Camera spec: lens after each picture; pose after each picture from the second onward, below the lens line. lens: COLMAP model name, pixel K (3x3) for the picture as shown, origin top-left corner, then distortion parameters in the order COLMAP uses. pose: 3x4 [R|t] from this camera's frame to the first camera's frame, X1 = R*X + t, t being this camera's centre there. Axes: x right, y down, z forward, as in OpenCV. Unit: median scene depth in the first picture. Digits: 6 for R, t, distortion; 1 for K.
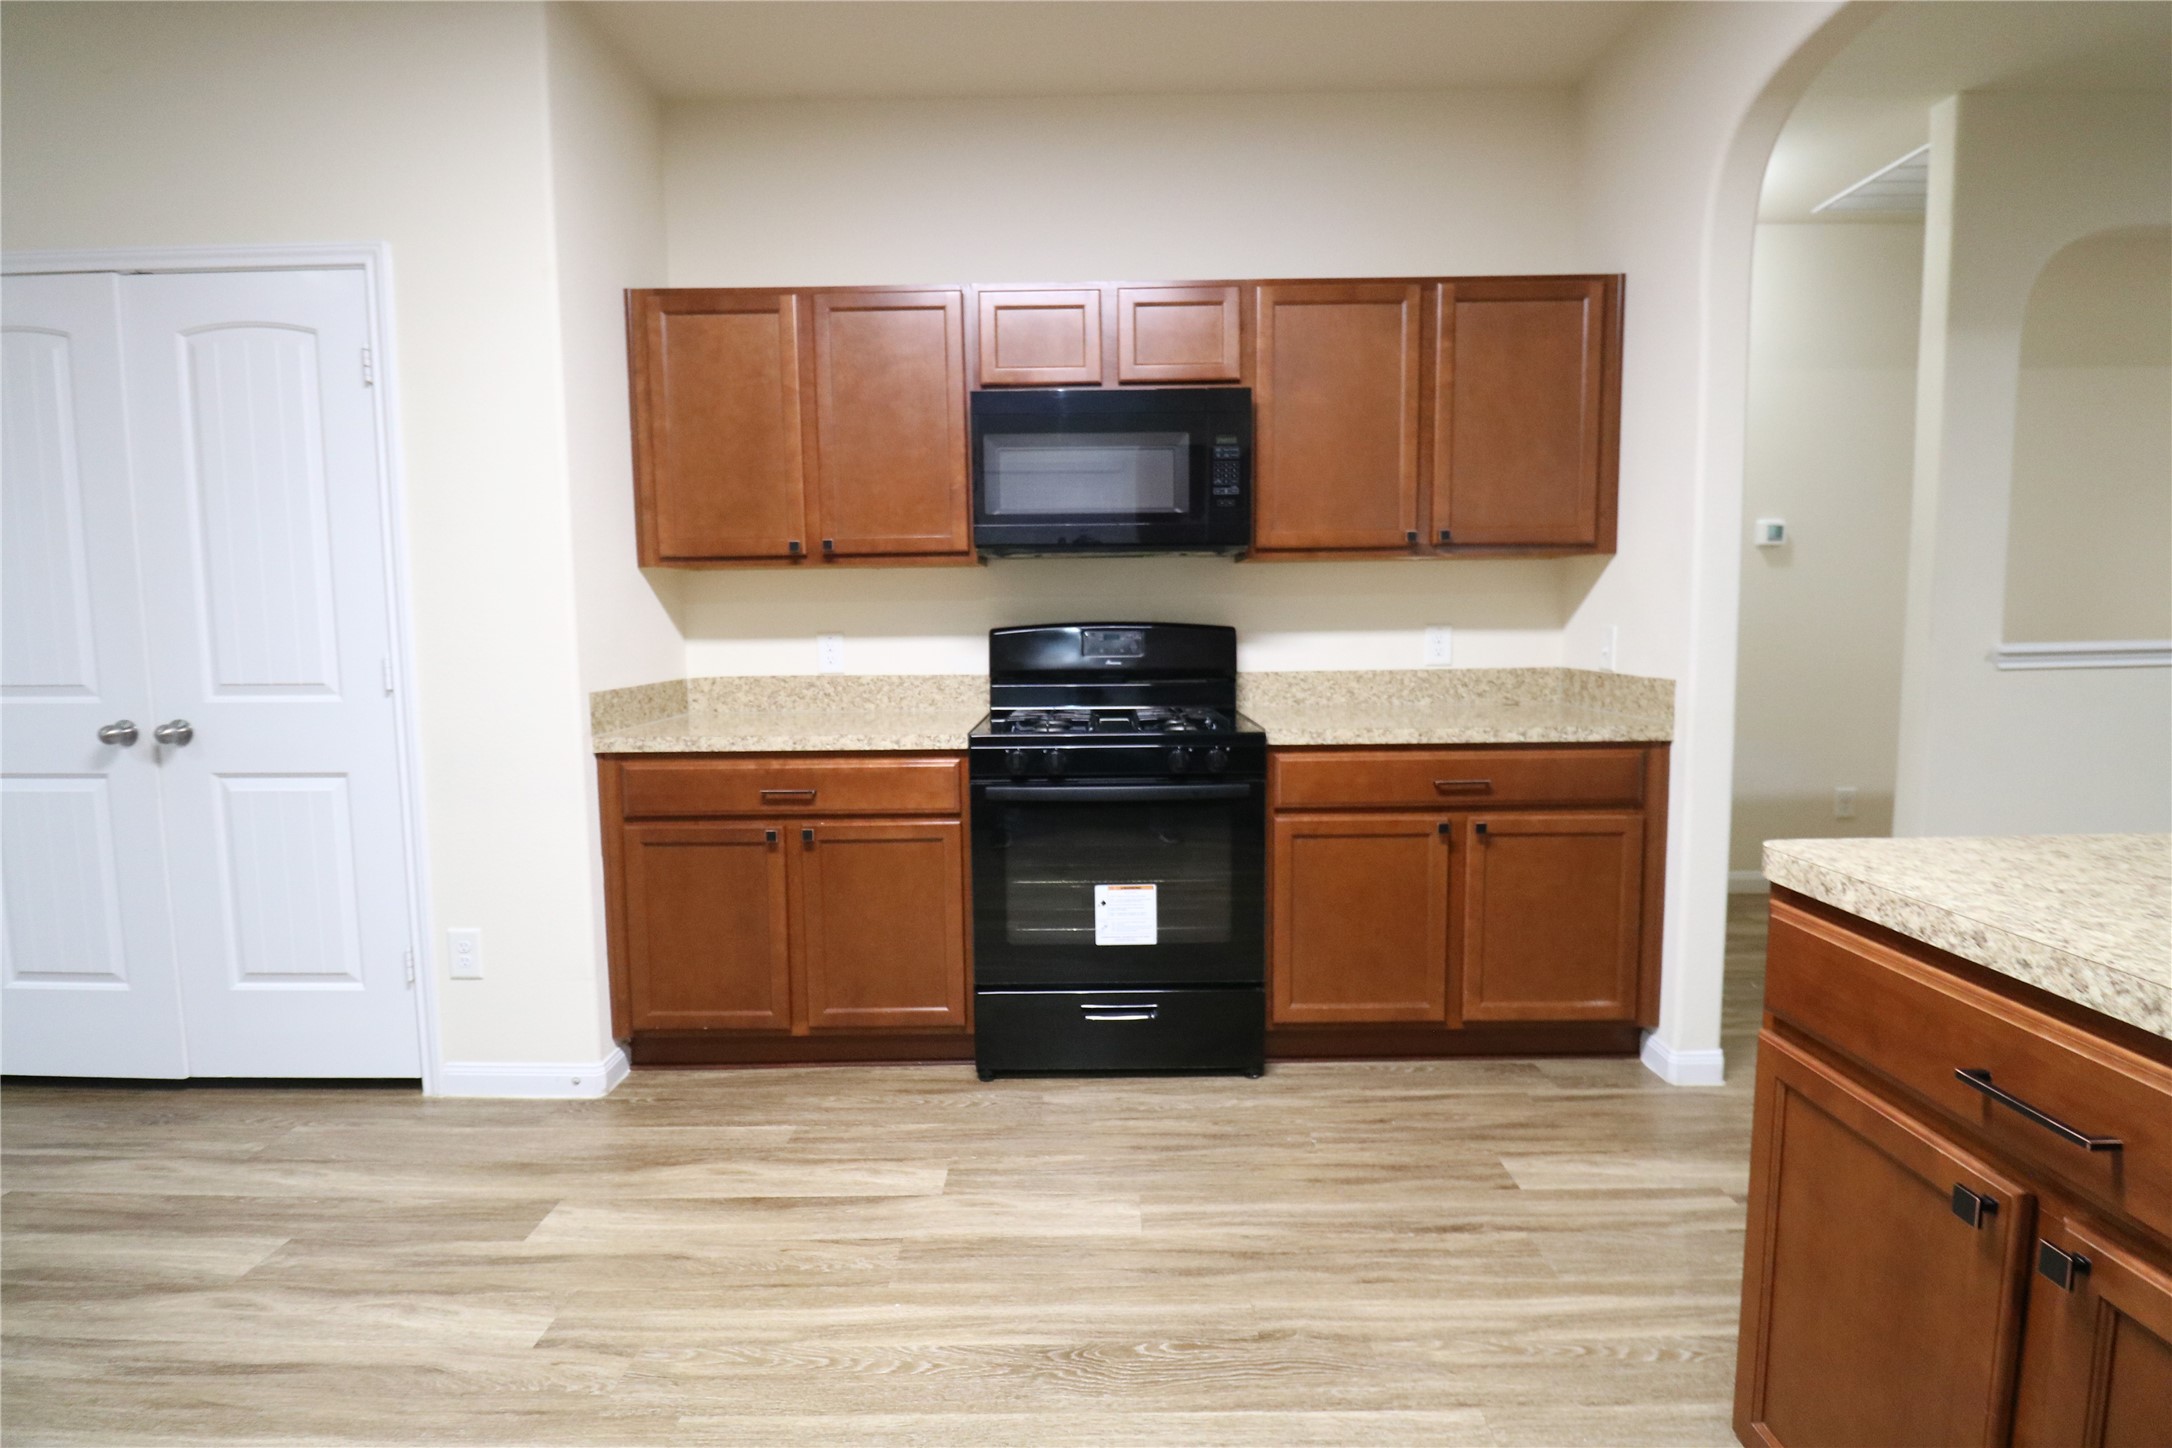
lens RADIAL K [[1039.9, 0, 1091.8], [0, 1039.9, 714.4], [0, 0, 1]] dist [0.001622, -0.013207]
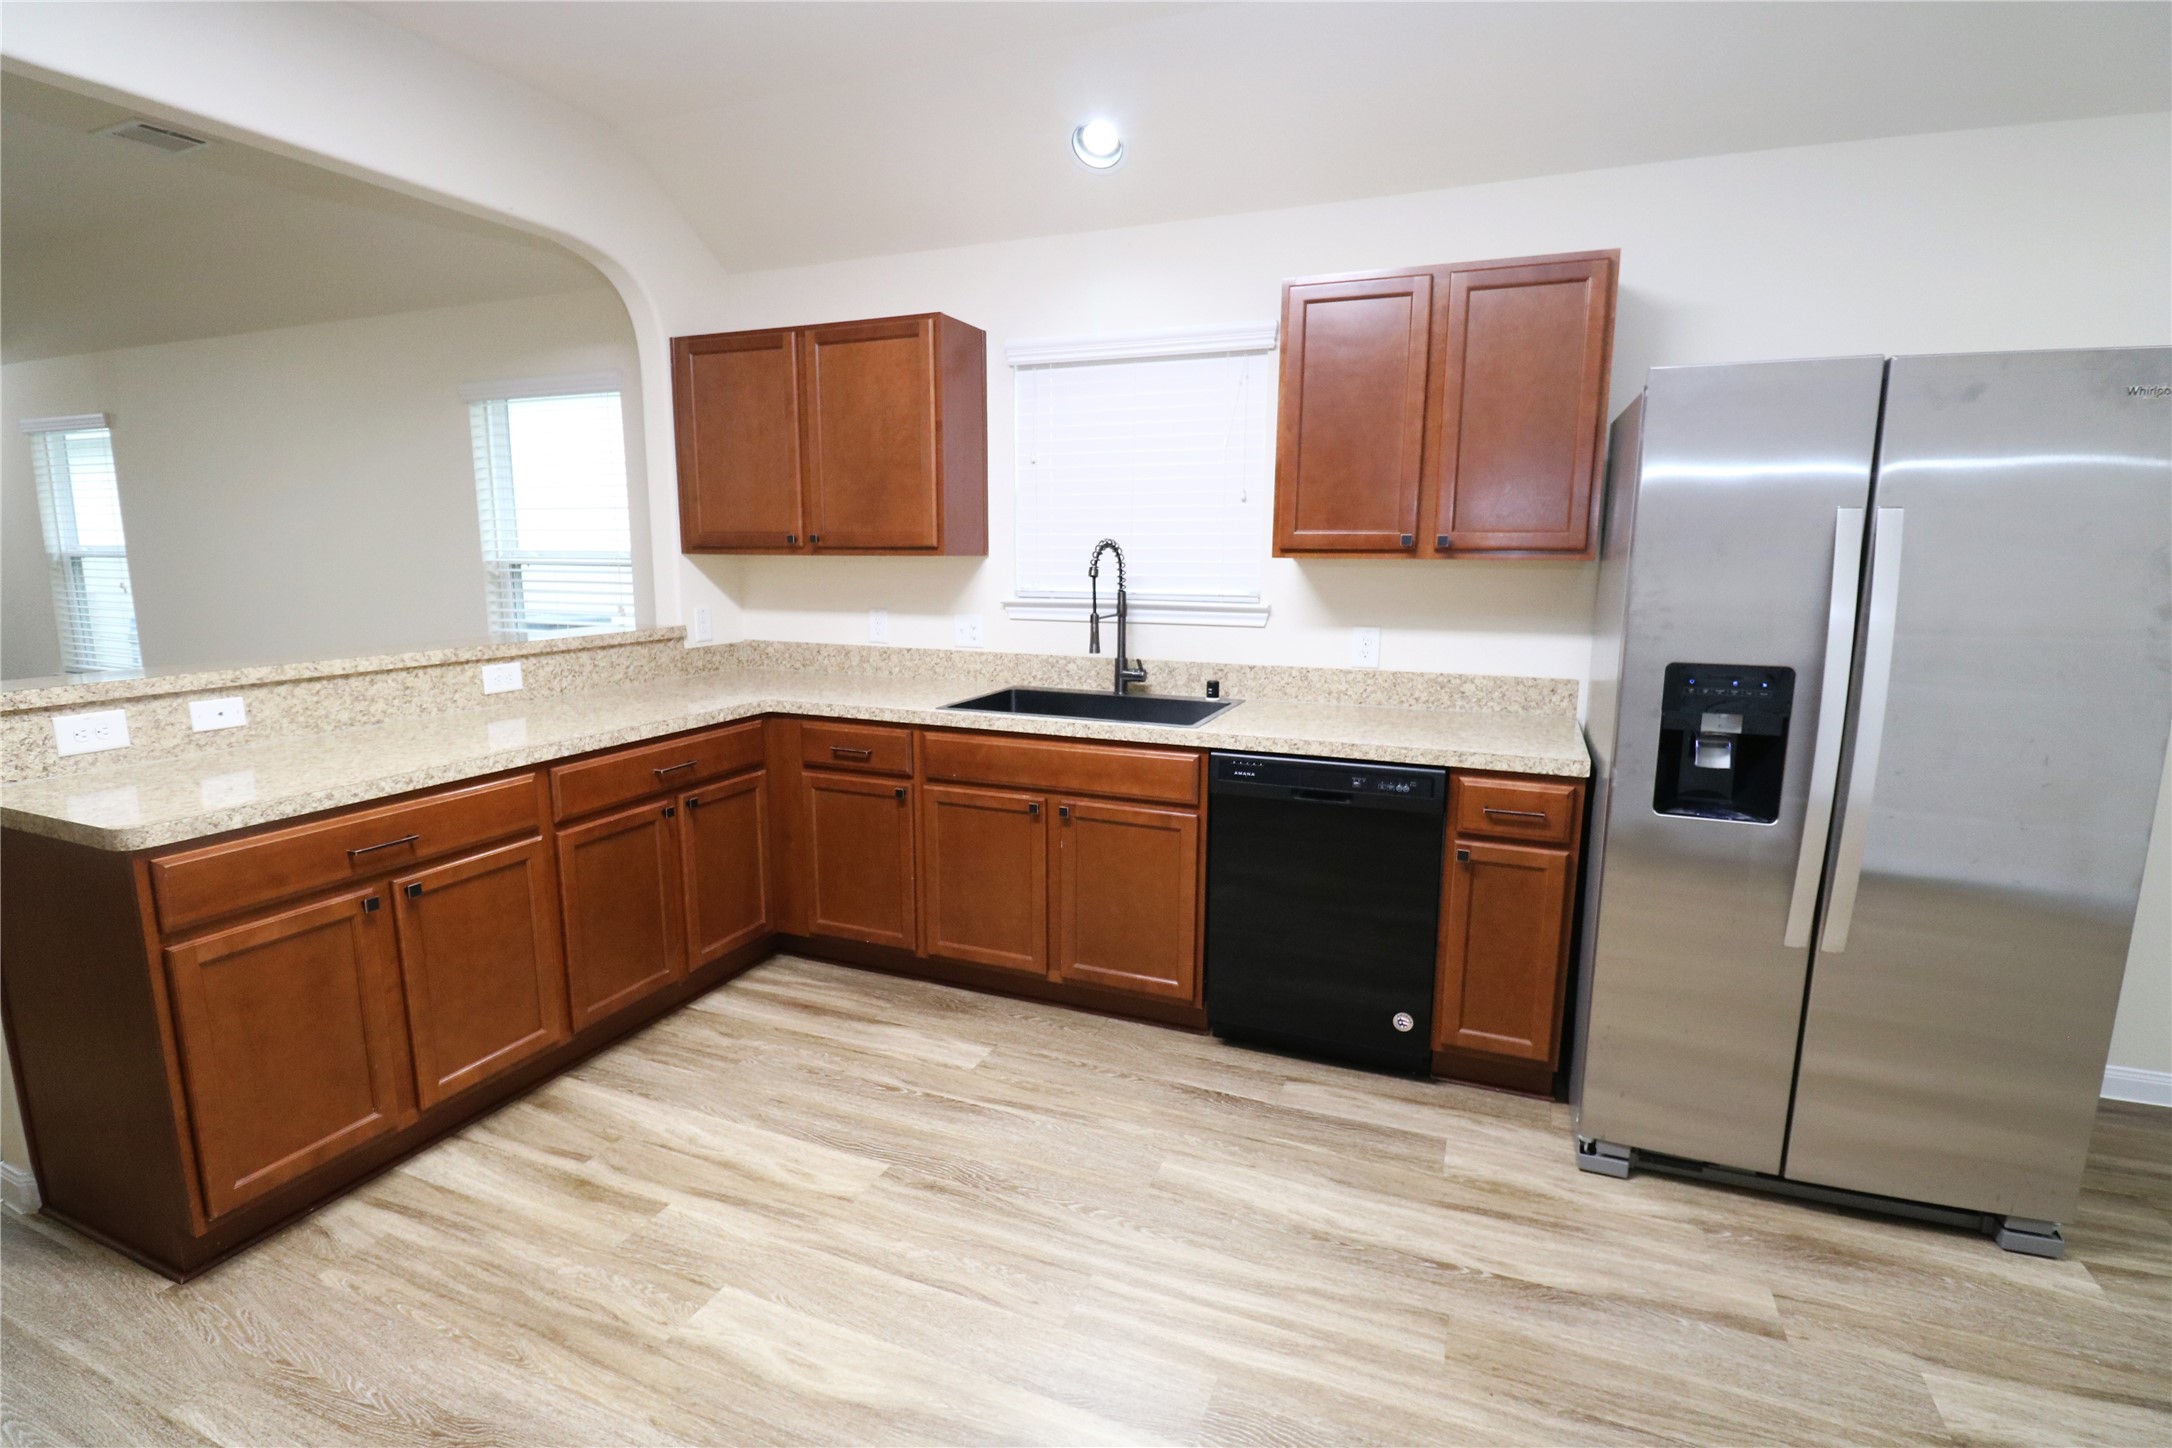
lens RADIAL K [[1016.2, 0, 1089.8], [0, 1016.2, 714.9], [0, 0, 1]] dist [0.000788, -0.013750]
pose [[-0.928049, -0.054836, 0.368400, -0.525374], [0.039152, 0.969260, 0.242905, -0.151603], [-0.370395, 0.239852, -0.897373, 0.850431]]
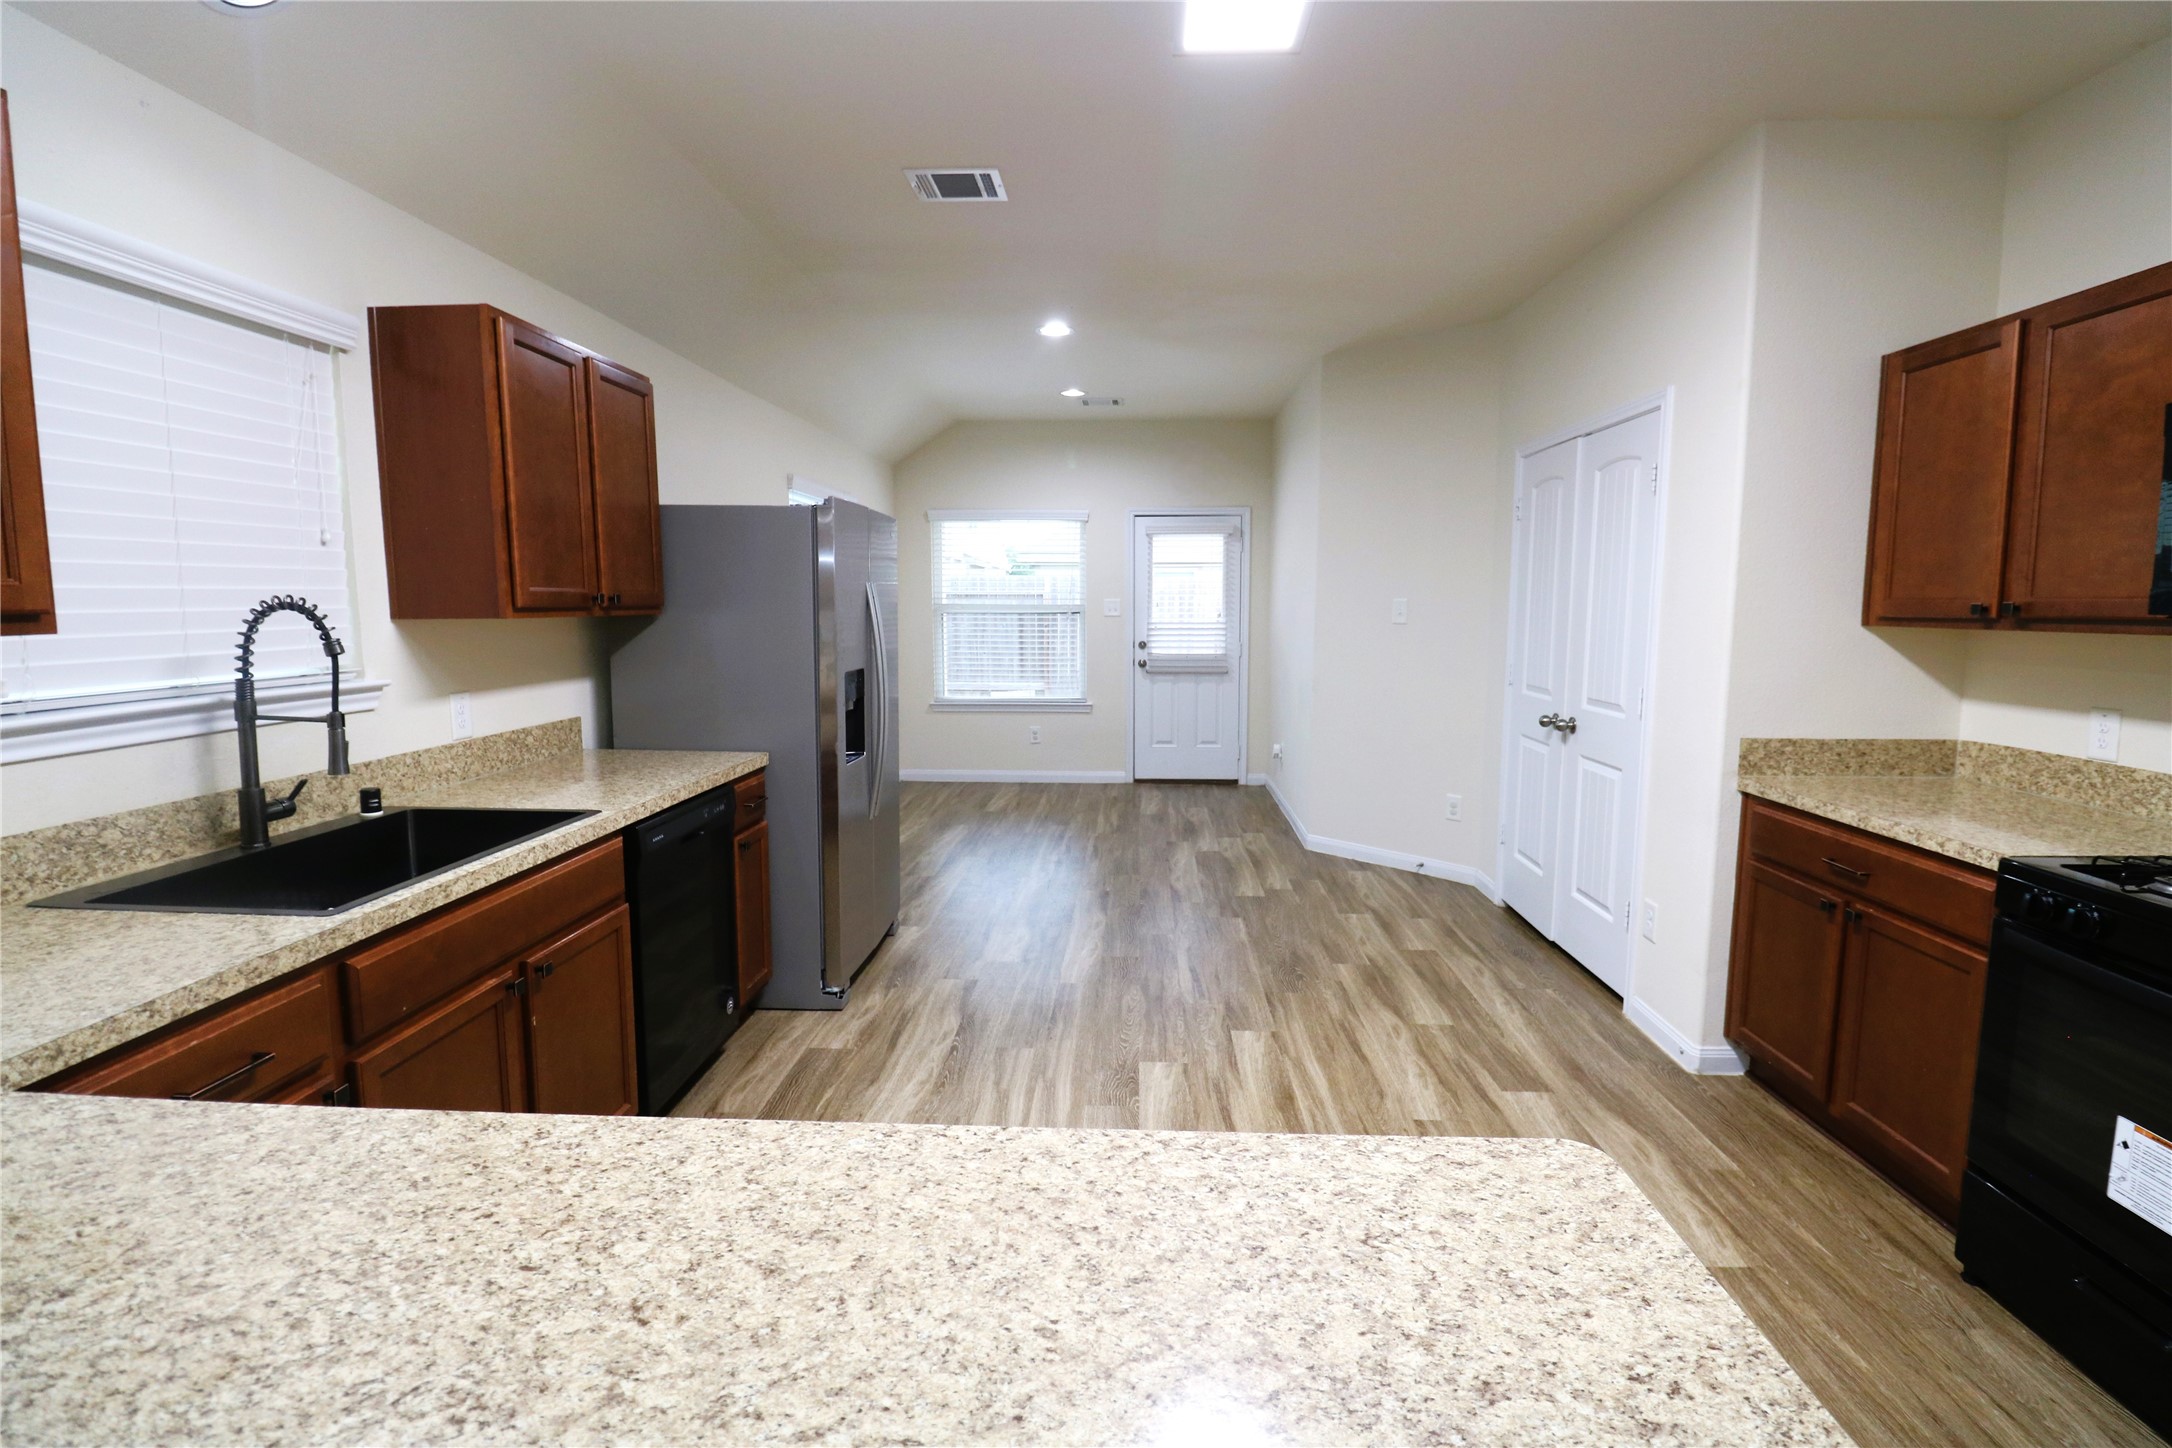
lens RADIAL K [[1016.2, 0, 1089.8], [0, 1016.2, 714.9], [0, 0, 1]] dist [0.000788, -0.013750]
pose [[-0.042935, 0.120214, -0.991819, 0.678946], [-0.094035, 0.987841, 0.123802, -0.120264], [0.994643, 0.098581, -0.031108, 0.315861]]
